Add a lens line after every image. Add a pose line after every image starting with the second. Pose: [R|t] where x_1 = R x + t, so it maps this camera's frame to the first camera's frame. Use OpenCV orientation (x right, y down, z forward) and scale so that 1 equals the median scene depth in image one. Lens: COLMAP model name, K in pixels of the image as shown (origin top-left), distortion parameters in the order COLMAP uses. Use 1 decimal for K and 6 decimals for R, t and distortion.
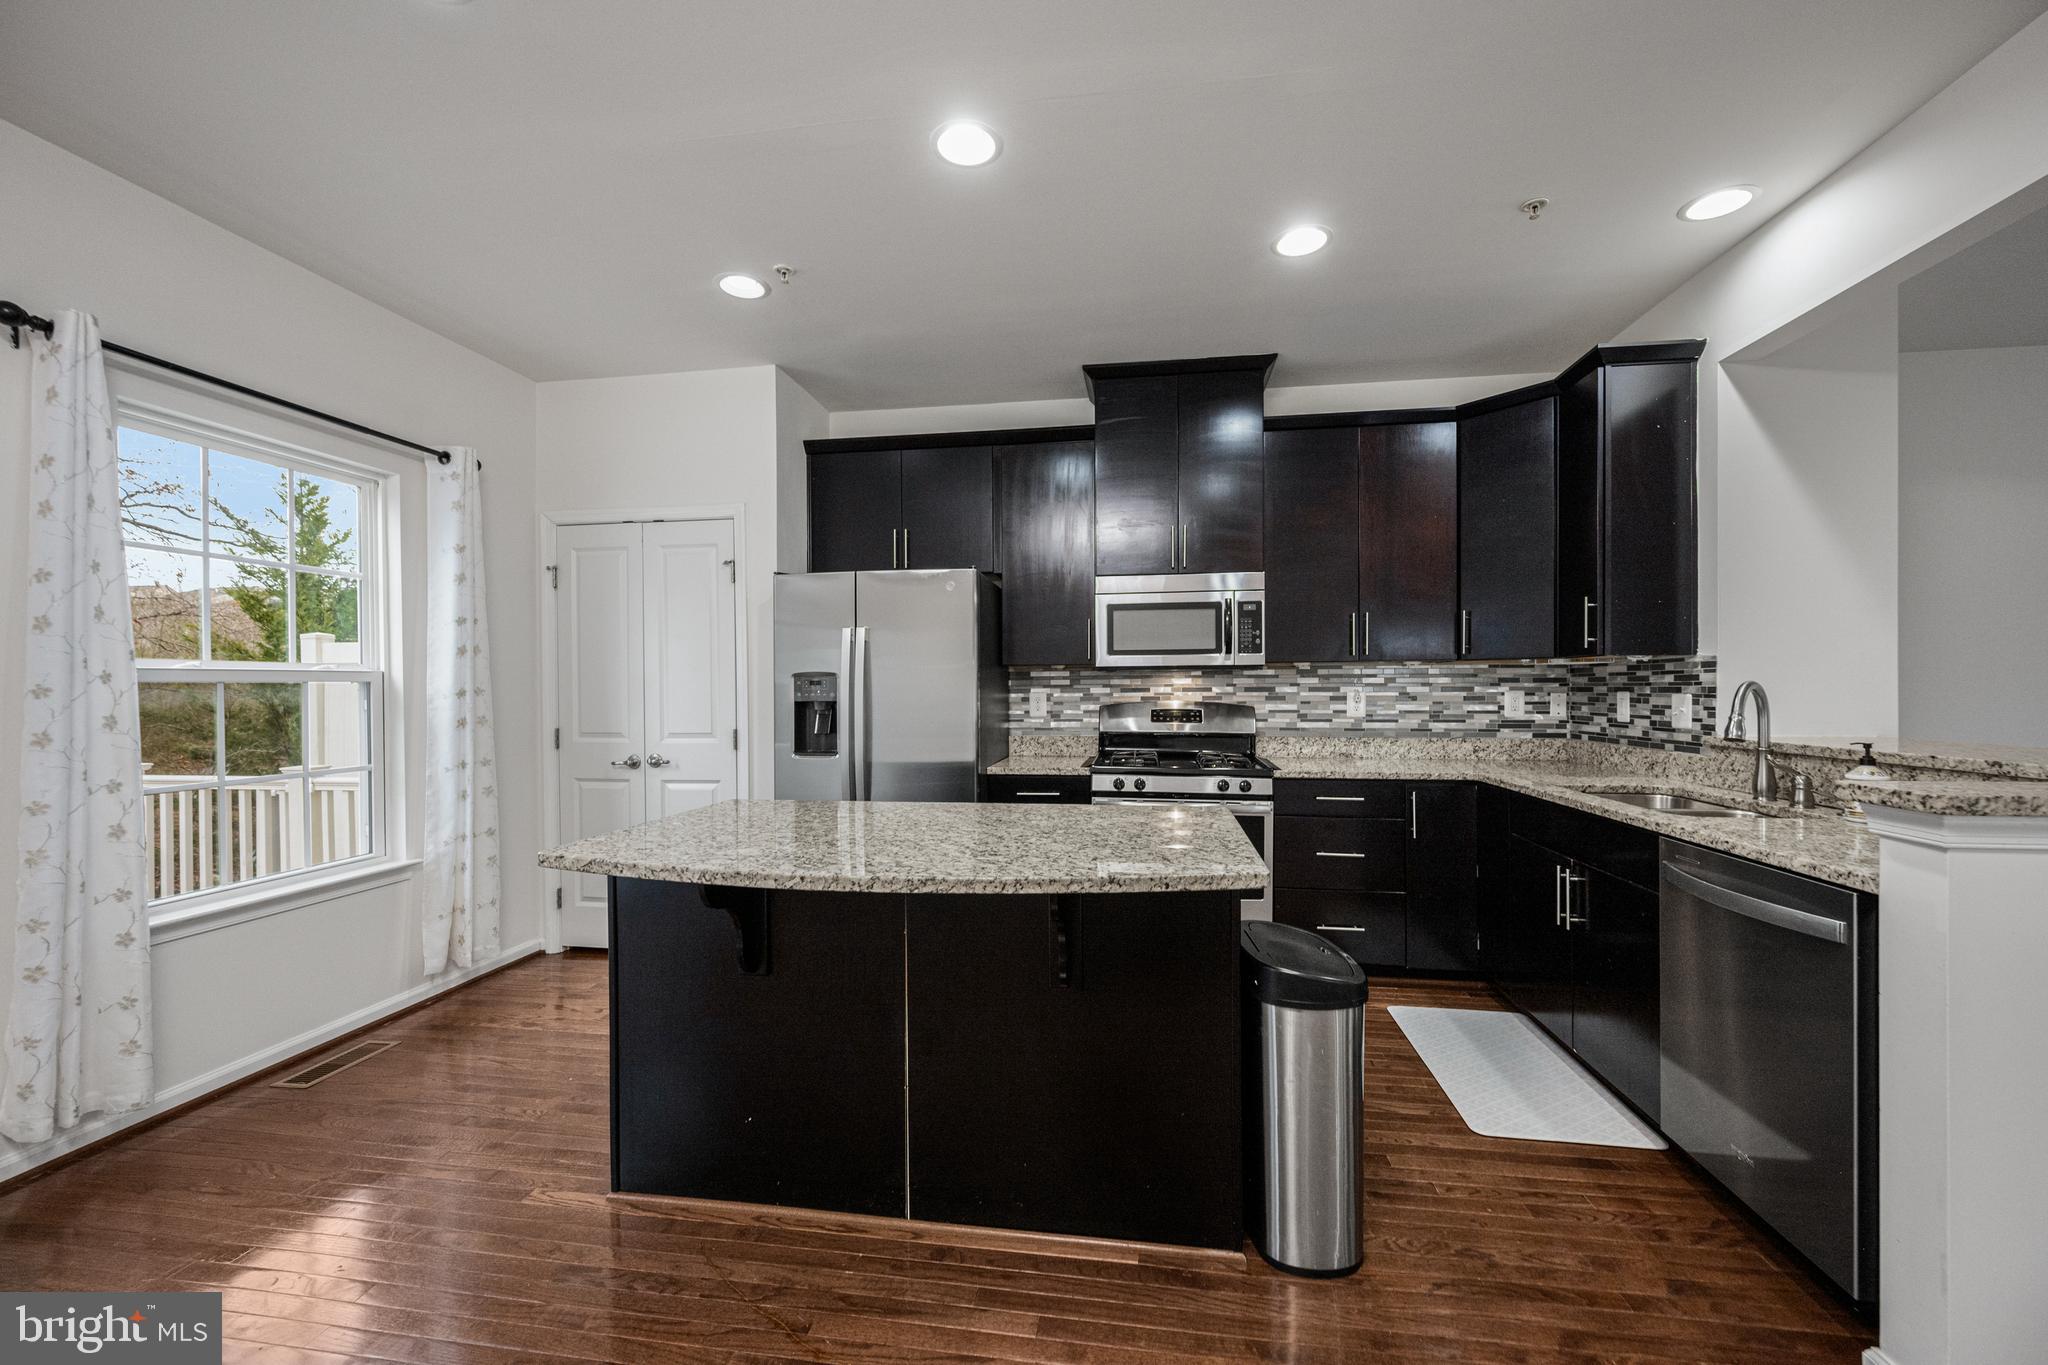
lens RADIAL K [[813.7, 0, 1028.9], [0, 813.7, 693.4], [0, 0, 1]] dist [0.000420, -0.000005]
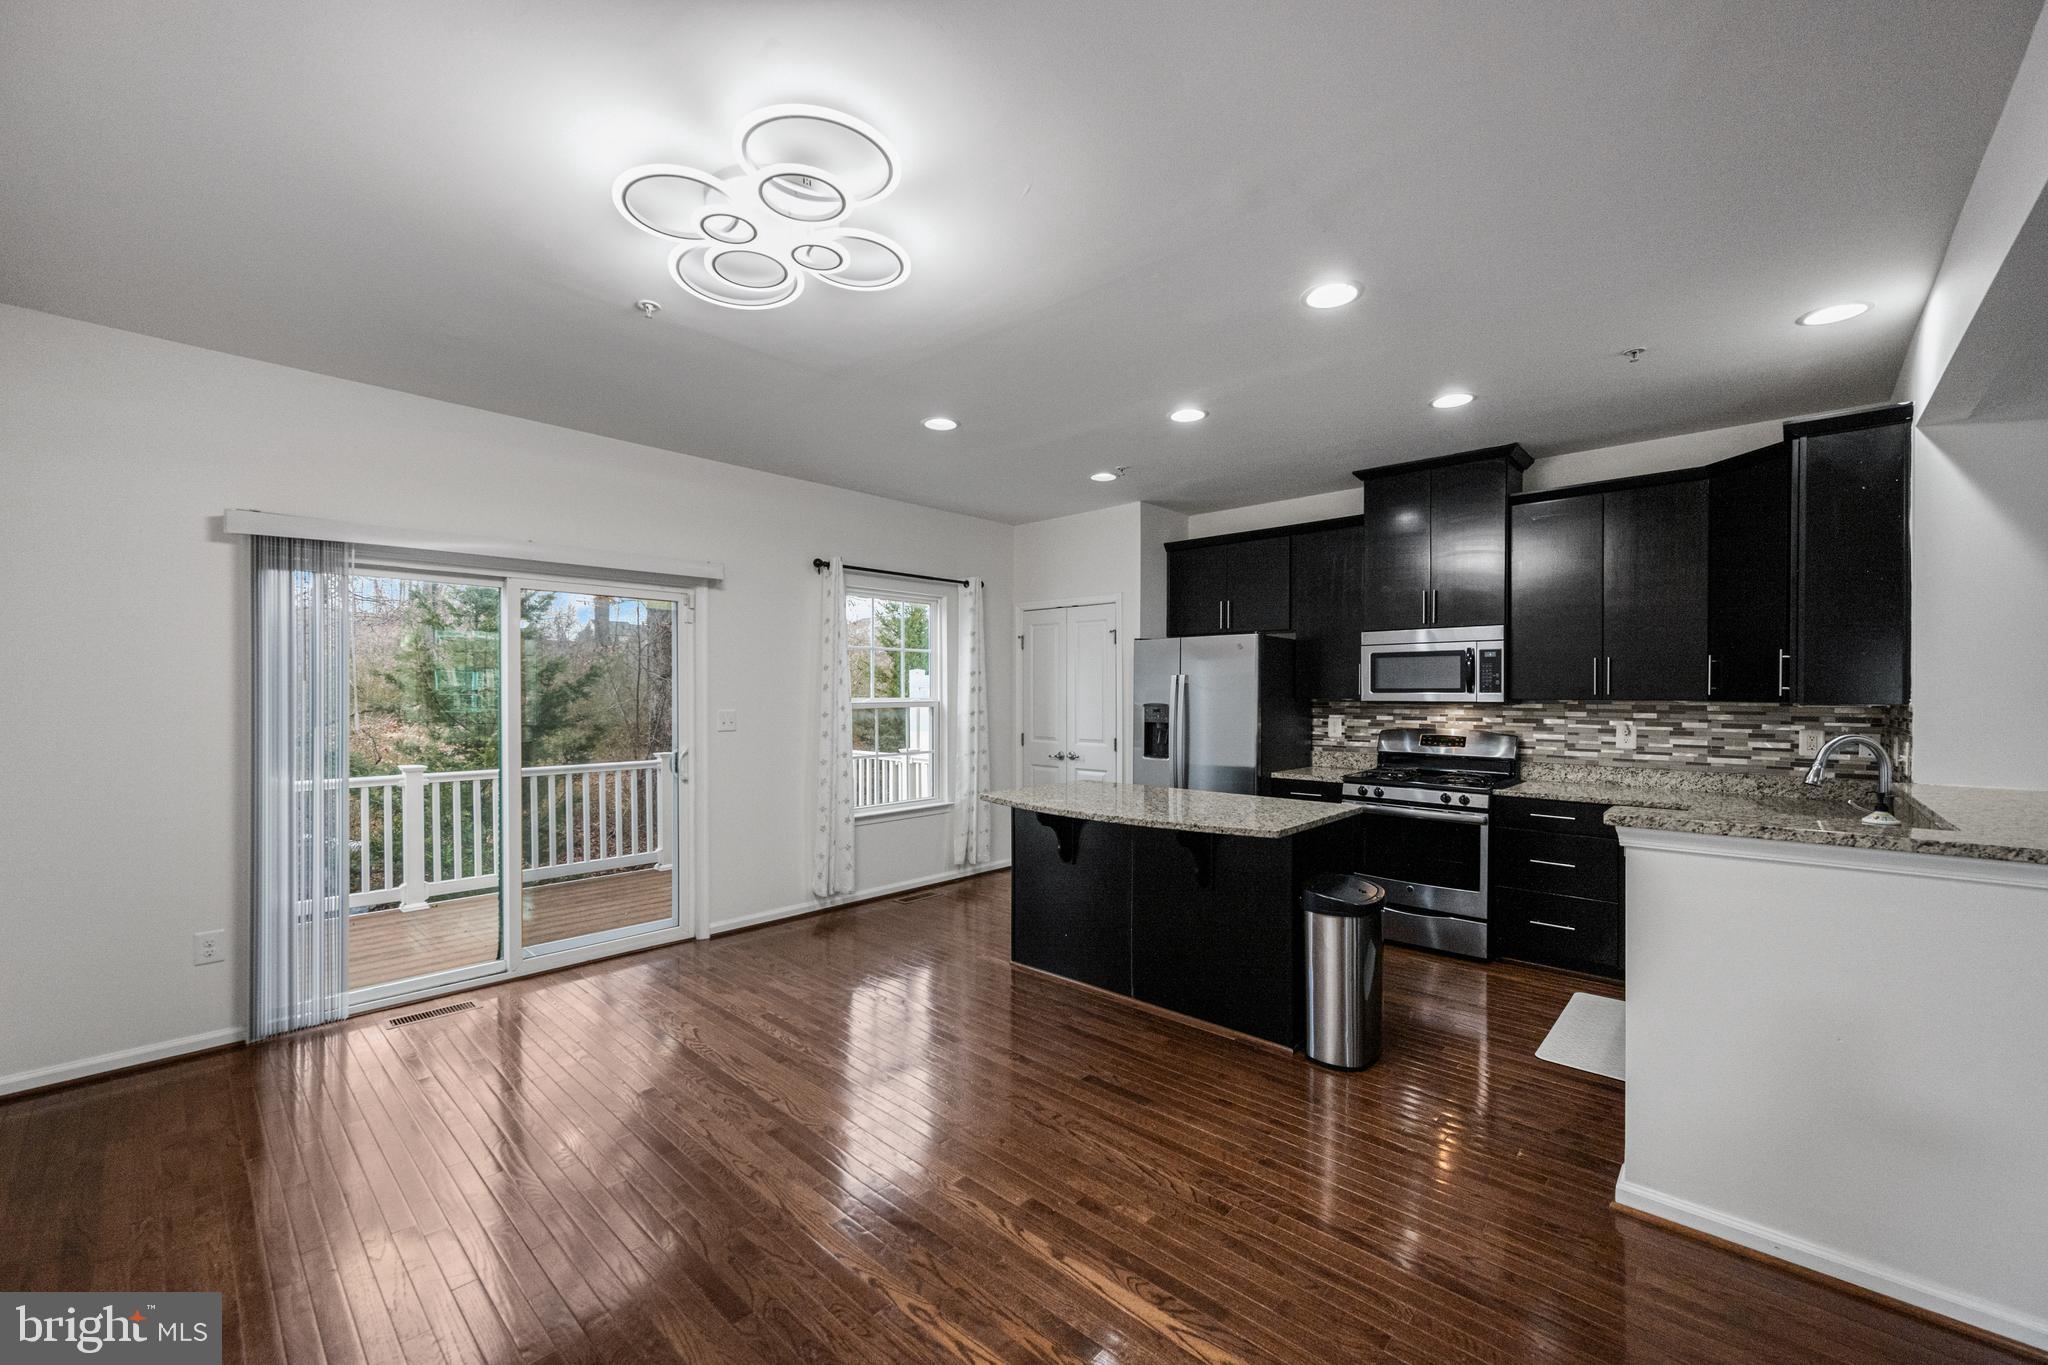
lens RADIAL K [[813.7, 0, 1022.0], [0, 813.7, 693.6], [0, 0, 1]] dist [0.000420, -0.000005]
pose [[0.826084, 0.008206, -0.563487, 0.405037], [-0.009247, 0.999957, 0.001005, -0.045145], [0.563471, 0.004380, 0.826124, -0.426176]]
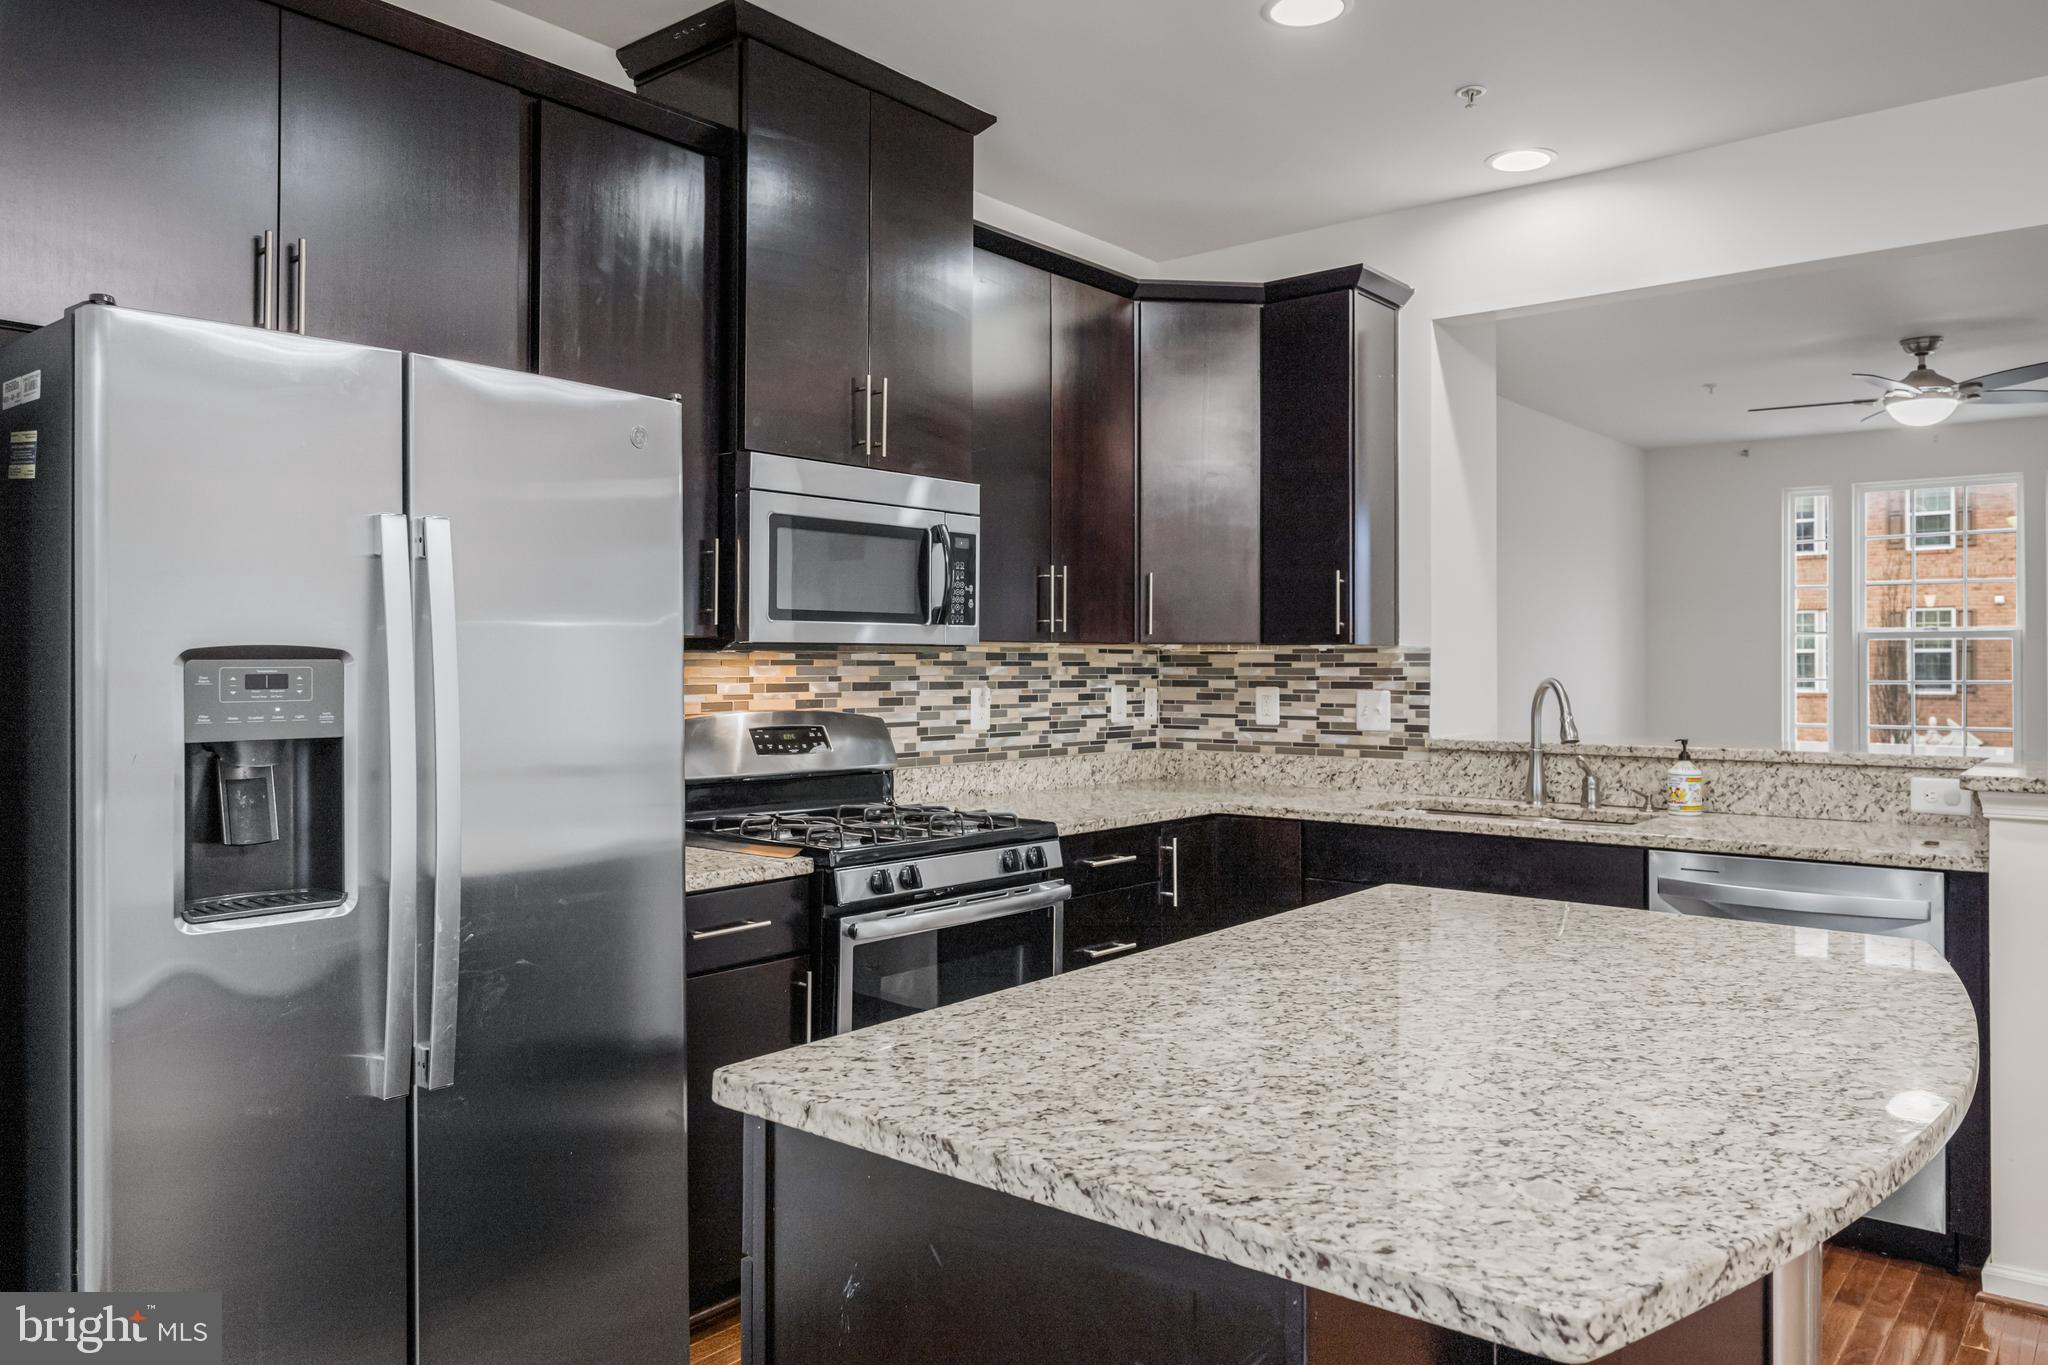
lens RADIAL K [[1432.6, 0, 1024.4], [0, 1432.6, 650.6], [0, 0, 1]] dist [-0.004147, -0.003543]
pose [[0.509612, 0.012766, 0.860309, -0.603640], [0.002670, 0.999862, -0.016419, -0.015363], [-0.860400, 0.010664, 0.509508, 0.484892]]
